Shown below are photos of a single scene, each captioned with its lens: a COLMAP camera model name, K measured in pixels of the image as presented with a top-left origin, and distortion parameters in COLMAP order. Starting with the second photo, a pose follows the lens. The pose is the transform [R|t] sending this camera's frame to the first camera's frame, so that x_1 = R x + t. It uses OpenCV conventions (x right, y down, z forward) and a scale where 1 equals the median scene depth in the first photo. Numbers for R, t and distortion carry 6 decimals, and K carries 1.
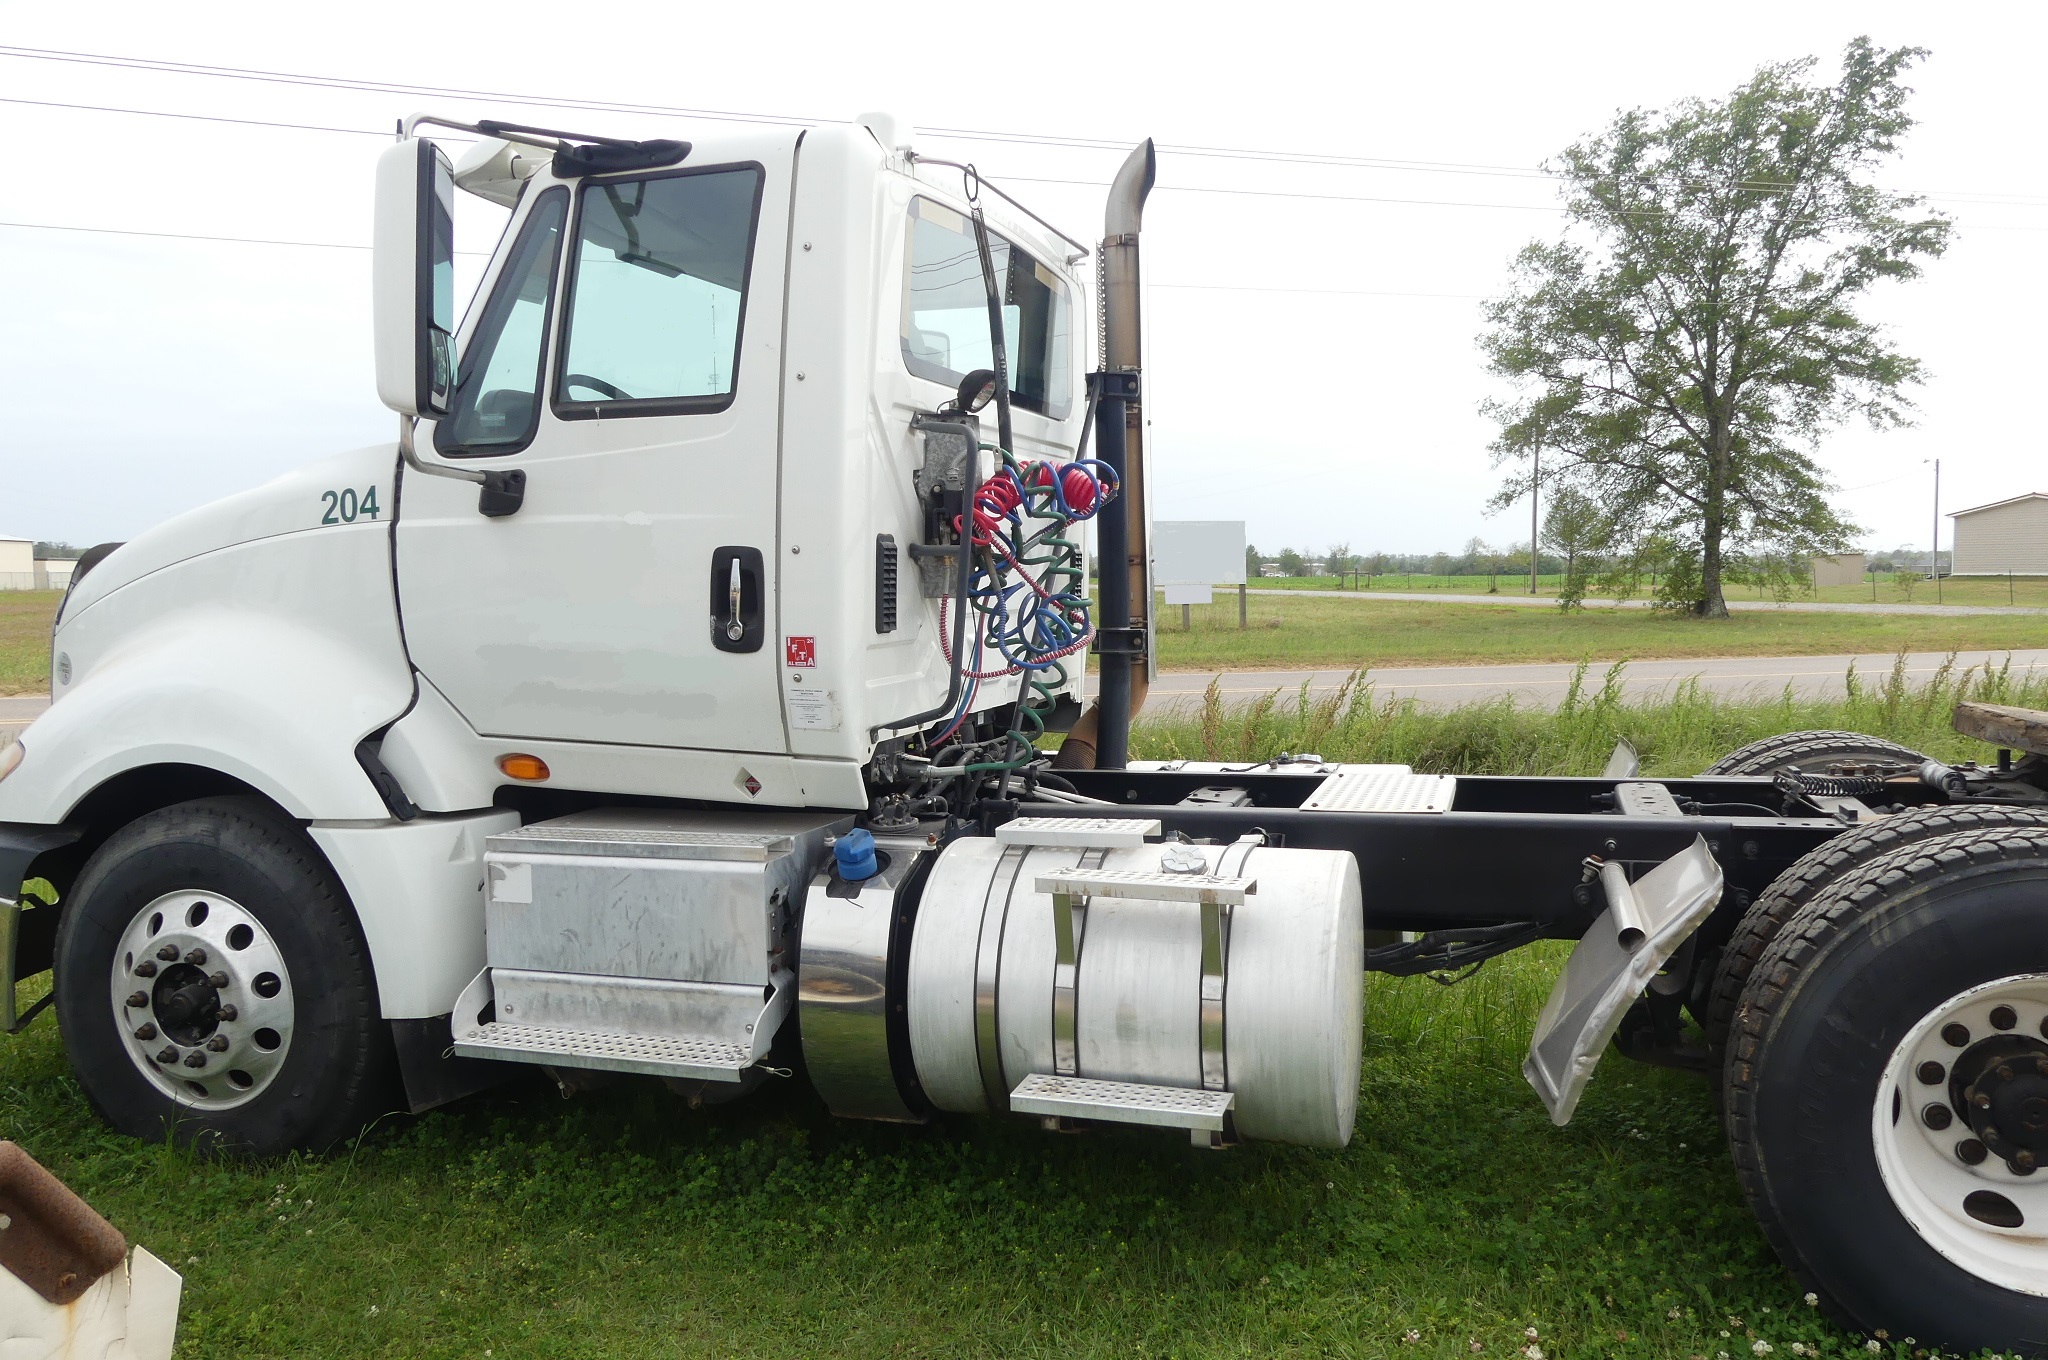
lens RADIAL K [[1568.5, 0, 1024.0], [0, 1568.5, 680.0], [0, 0, 1]] dist [0.007356, 0.001755]
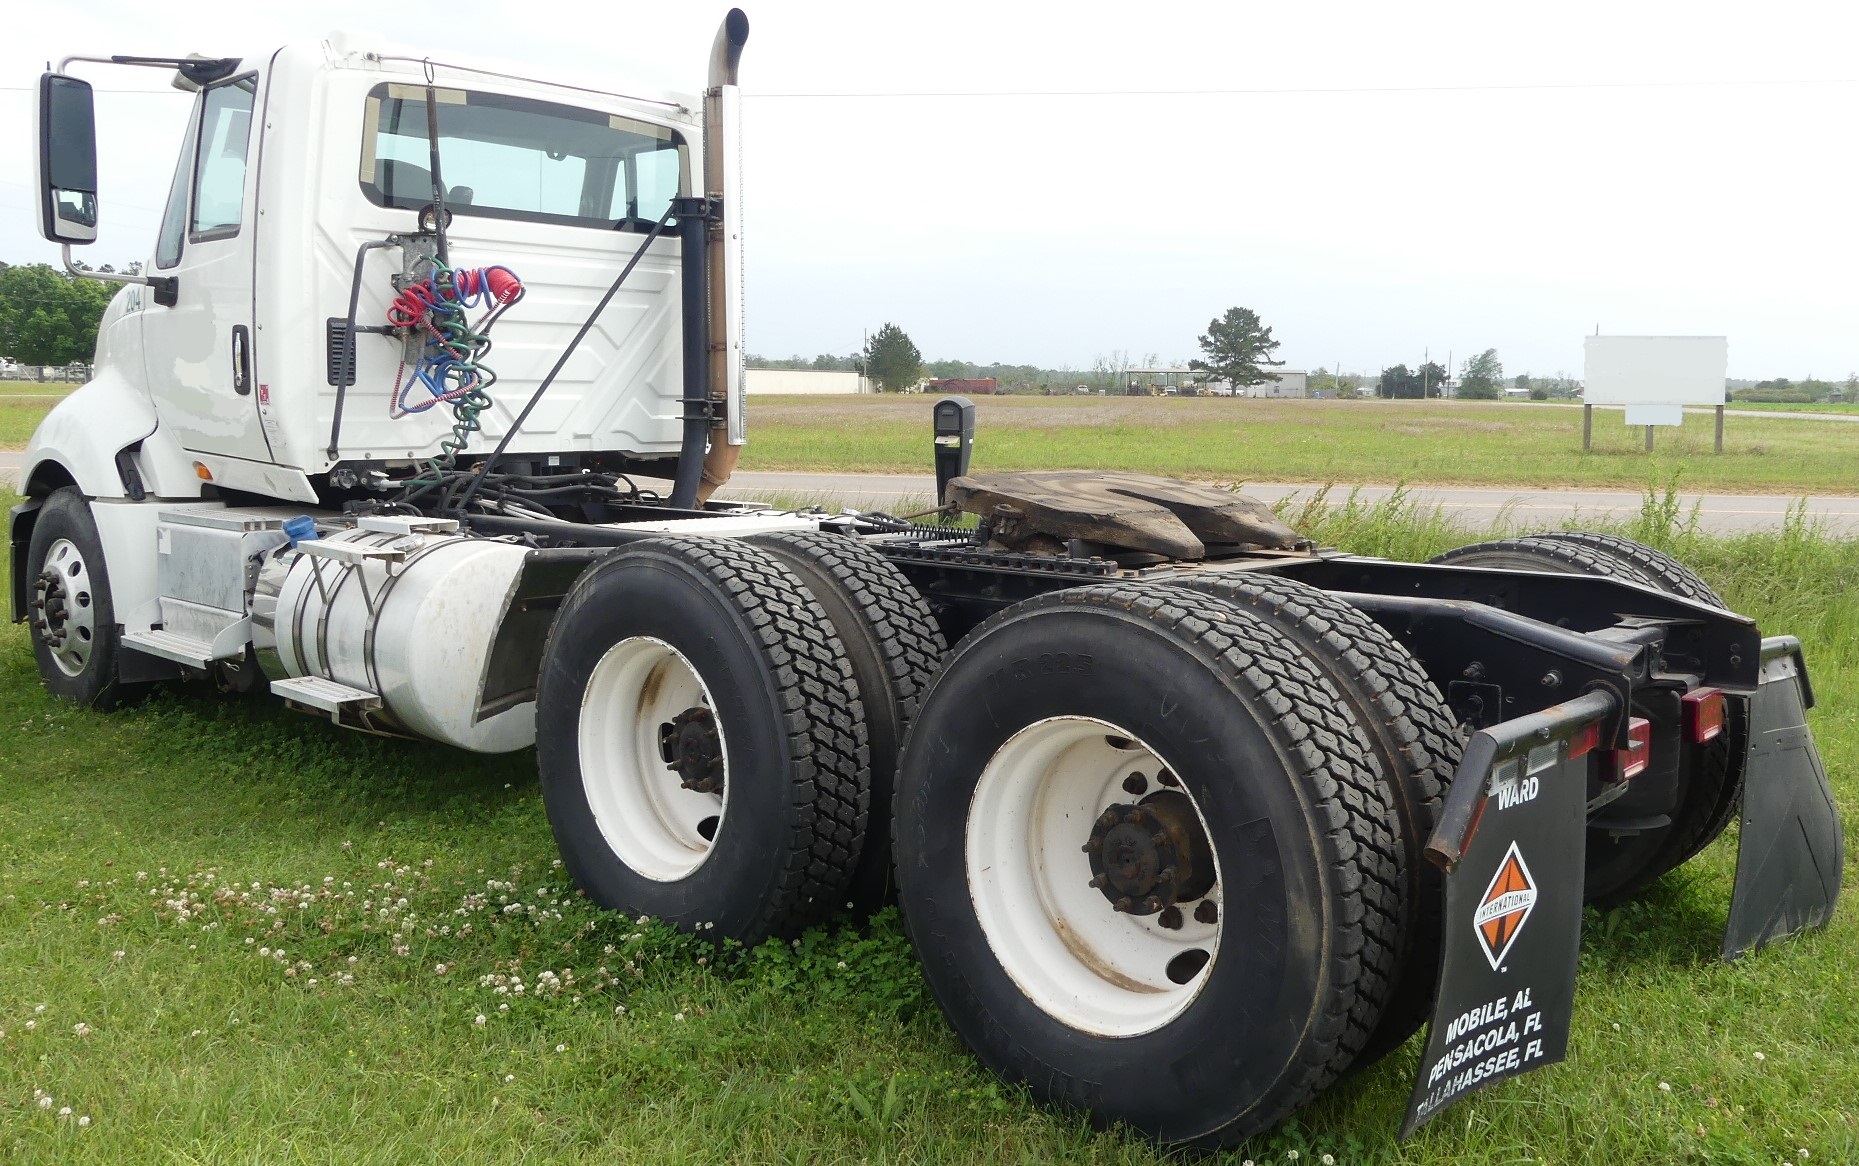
lens RADIAL K [[1572.4, 0, 933.3], [0, 1572.4, 518.2], [0, 0, 1]] dist [-0.000586, 0.003749]
pose [[0.906282, 0.055376, -0.419030, 0.986976], [-0.049192, 0.998462, 0.025555, 0.027903], [0.419801, -0.002547, 0.907613, -0.094988]]
